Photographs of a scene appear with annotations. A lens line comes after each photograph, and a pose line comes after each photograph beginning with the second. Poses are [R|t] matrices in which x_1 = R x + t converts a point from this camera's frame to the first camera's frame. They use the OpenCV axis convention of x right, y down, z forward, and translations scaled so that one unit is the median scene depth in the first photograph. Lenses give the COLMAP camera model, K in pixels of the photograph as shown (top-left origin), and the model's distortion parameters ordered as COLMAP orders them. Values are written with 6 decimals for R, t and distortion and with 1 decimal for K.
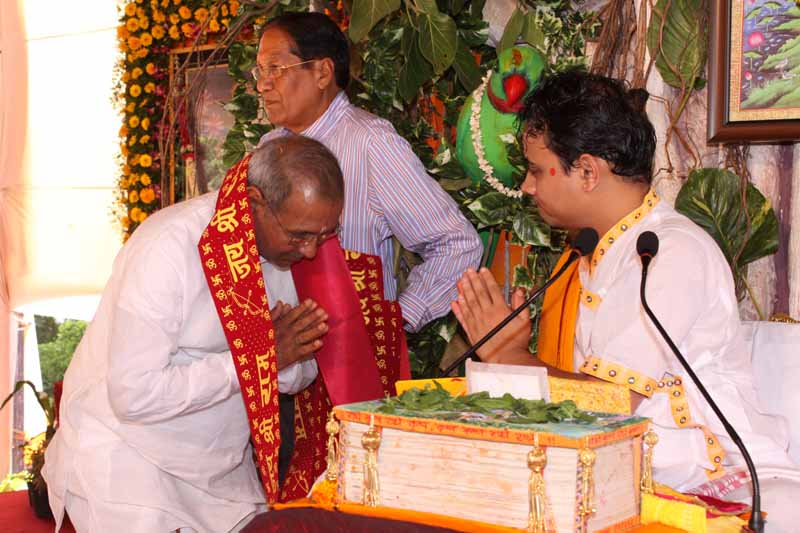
lens RADIAL K [[1333.3, 0, 394.9], [0, 1333.3, 266.6], [0, 0, 1]] dist [0.018869, 0.000000]
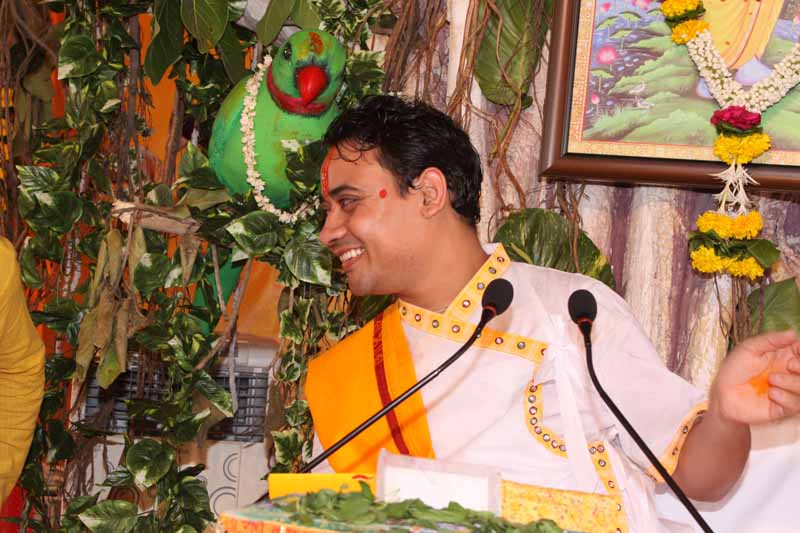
lens RADIAL K [[1626.7, 0, 401.0], [0, 1626.7, 268.0], [0, 0, 1]] dist [-0.001041, 0.000000]
pose [[0.958321, 0.076904, 0.275149, -0.110072], [-0.071316, 0.996994, -0.030271, -0.002096], [-0.276649, 0.009386, 0.960925, 0.082328]]
